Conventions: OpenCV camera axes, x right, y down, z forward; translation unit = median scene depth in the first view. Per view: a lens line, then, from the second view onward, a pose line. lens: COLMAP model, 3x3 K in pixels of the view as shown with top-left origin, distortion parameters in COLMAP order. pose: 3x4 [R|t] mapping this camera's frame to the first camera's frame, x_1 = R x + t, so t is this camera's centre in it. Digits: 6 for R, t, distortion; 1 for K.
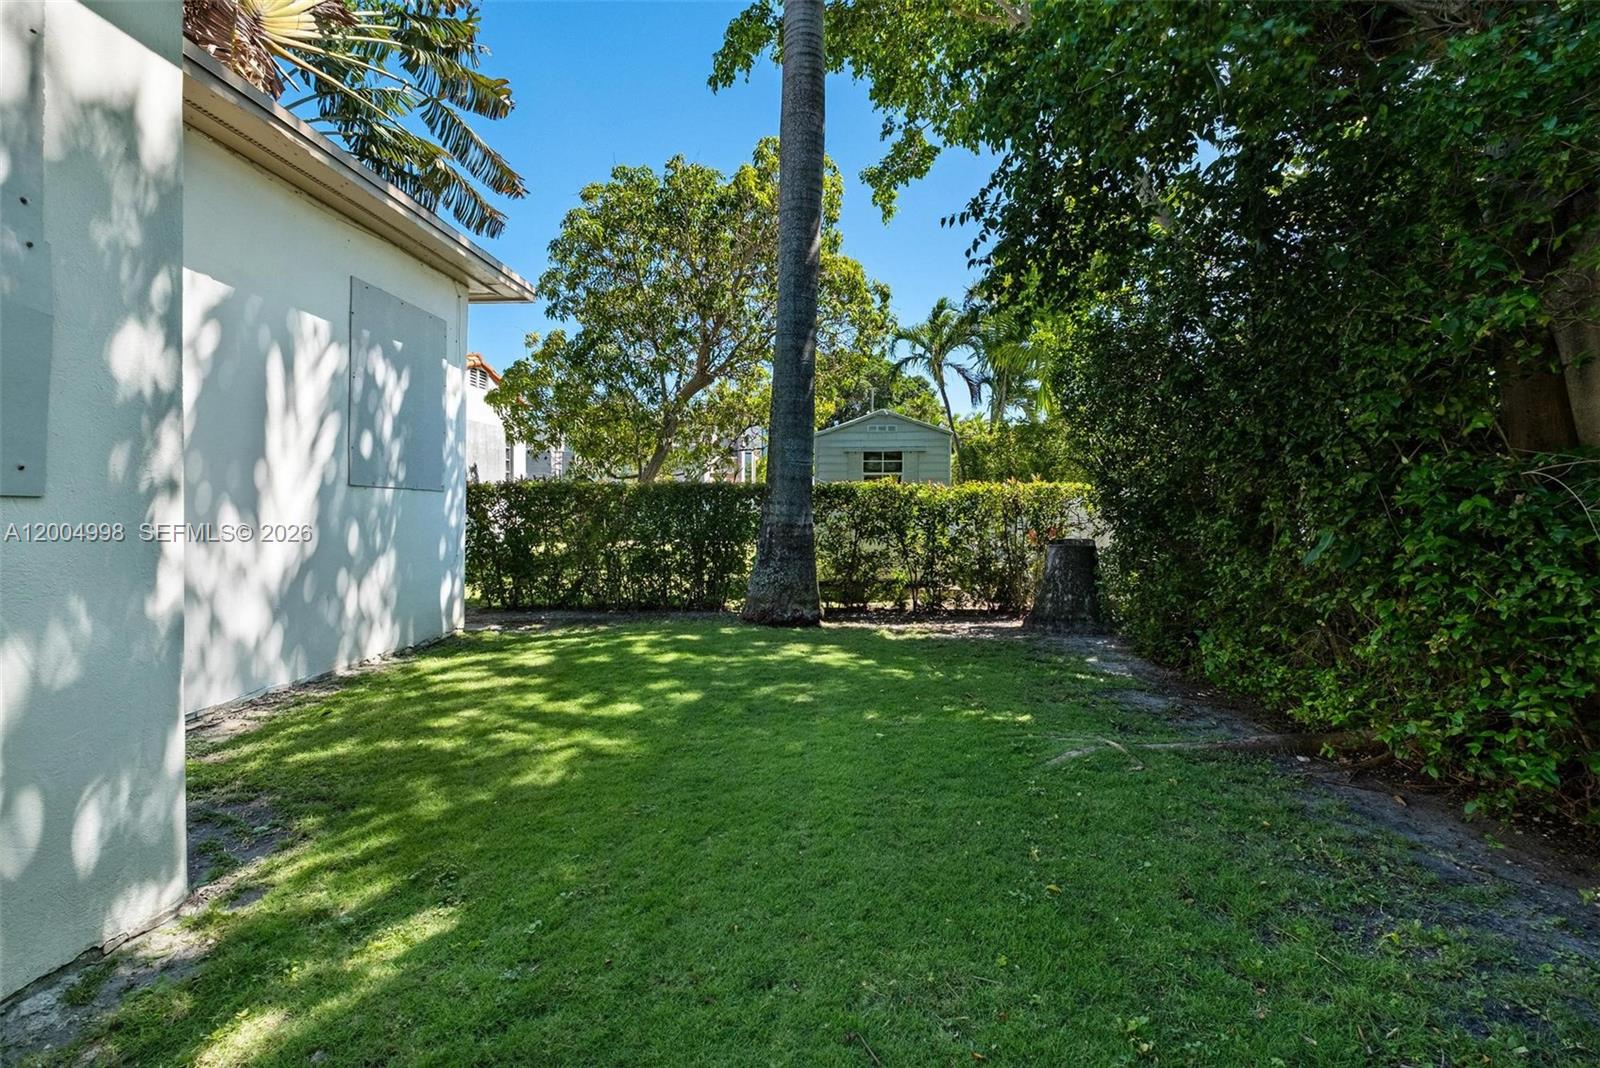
lens RADIAL K [[719.8, 0, 787.0], [0, 719.8, 520.7], [0, 0, 1]] dist [-0.002705, -0.000898]
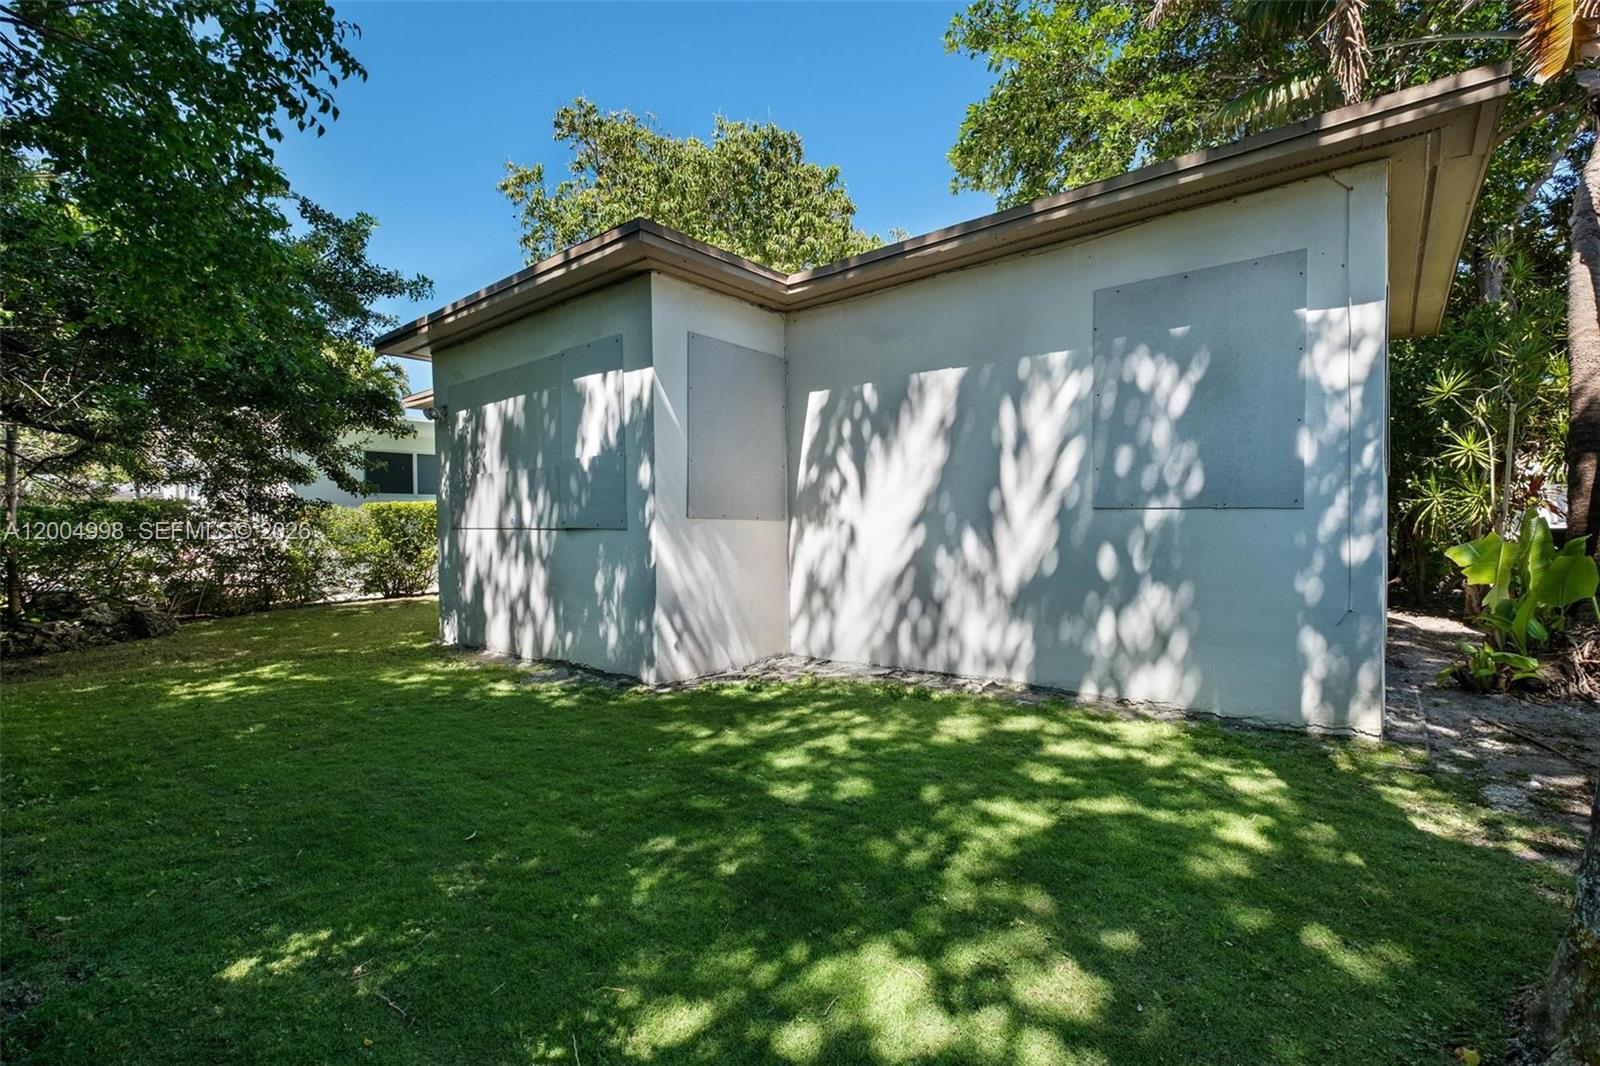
lens RADIAL K [[719.8, 0, 832.0], [0, 719.8, 508.3], [0, 0, 1]] dist [-0.002705, -0.000898]
pose [[-0.587246, -0.015847, -0.809254, 0.228649], [-0.008616, 0.999874, -0.013328, -0.019234], [0.809363, -0.000855, -0.587308, 0.766878]]
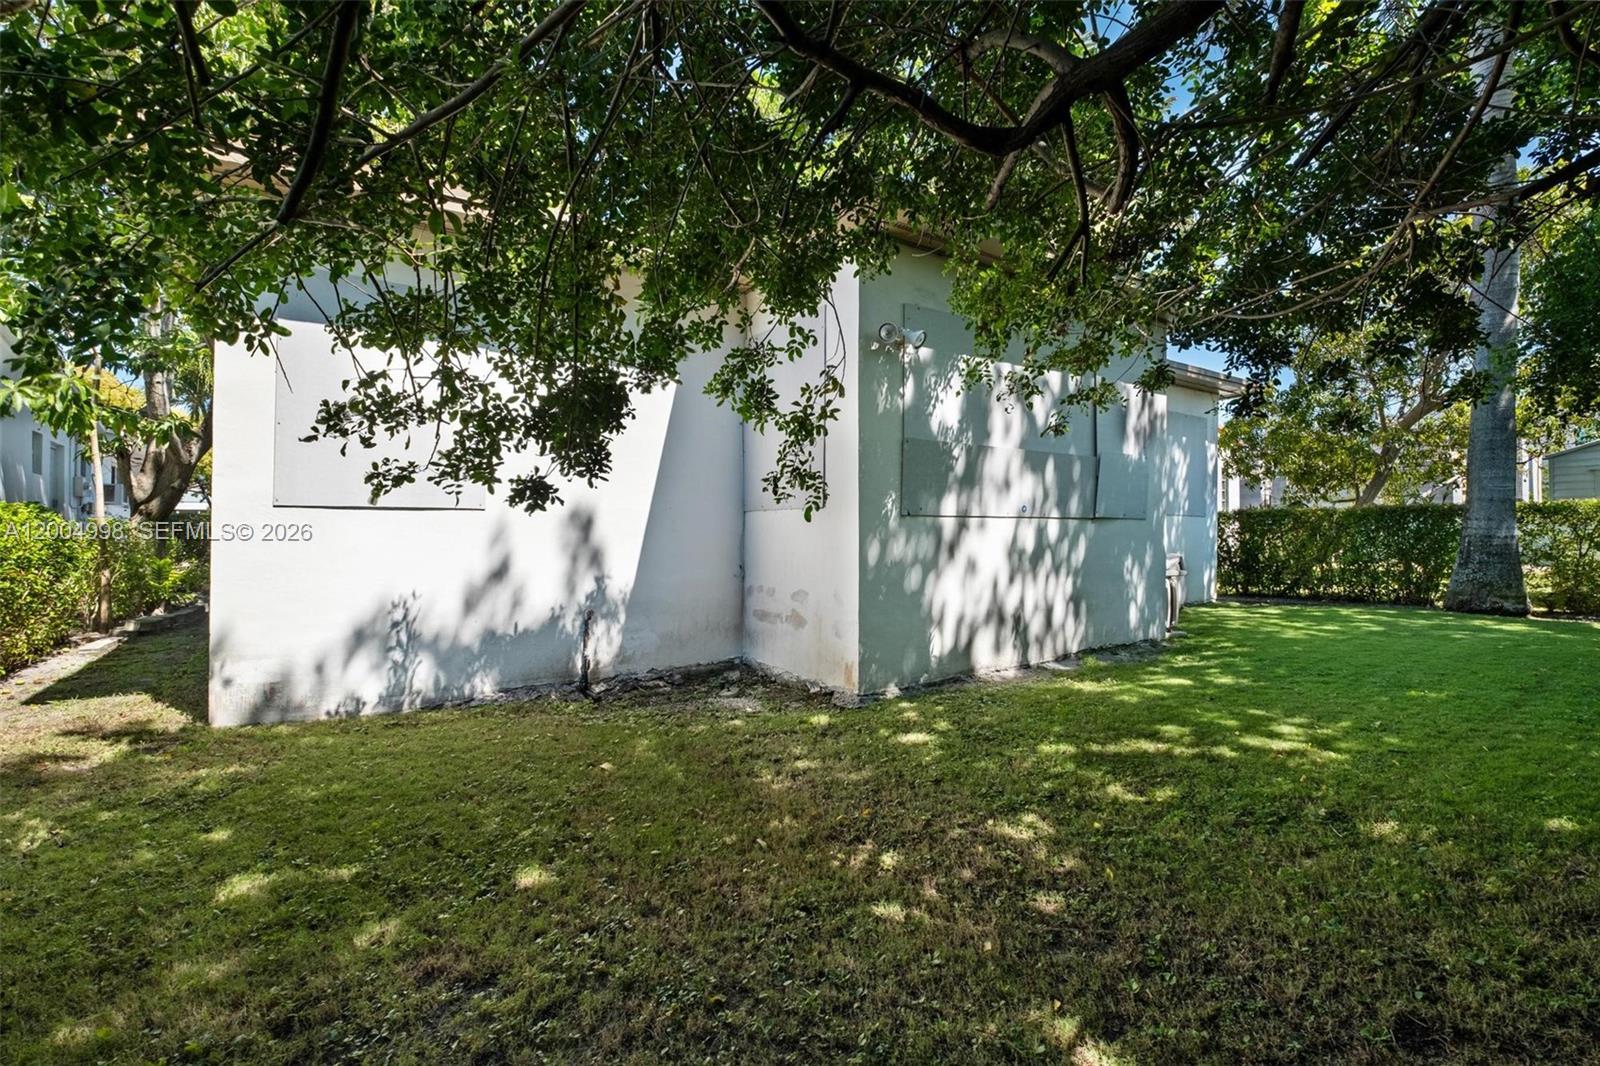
lens RADIAL K [[719.8, 0, 798.6], [0, 719.8, 527.8], [0, 0, 1]] dist [-0.002705, -0.000898]
pose [[0.637132, -0.016382, -0.770581, 0.173982], [-0.006539, 0.999623, -0.026658, 0.028997], [0.770727, 0.022023, 0.636785, -0.645074]]
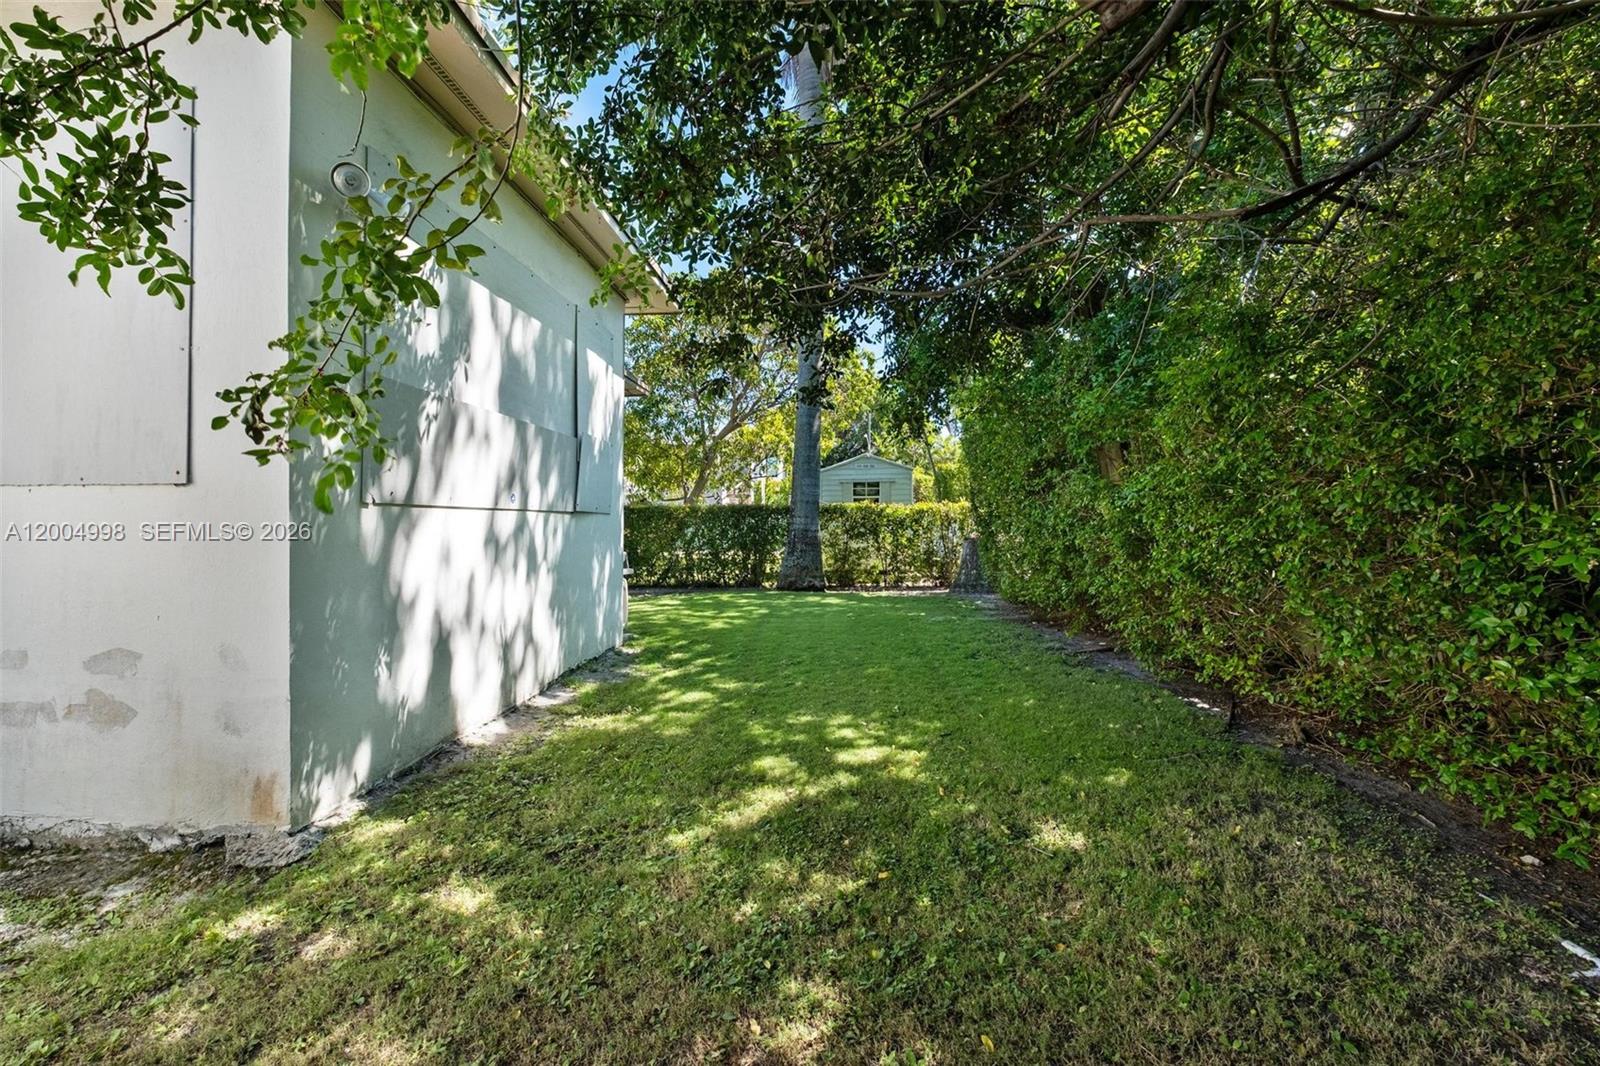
lens RADIAL K [[719.8, 0, 806.1], [0, 719.8, 531.2], [0, 0, 1]] dist [-0.002705, -0.000898]
pose [[0.999686, -0.010706, 0.022635, -0.028475], [0.010950, 0.999883, -0.010681, 0.022159], [-0.022518, 0.010925, 0.999687, -0.553974]]
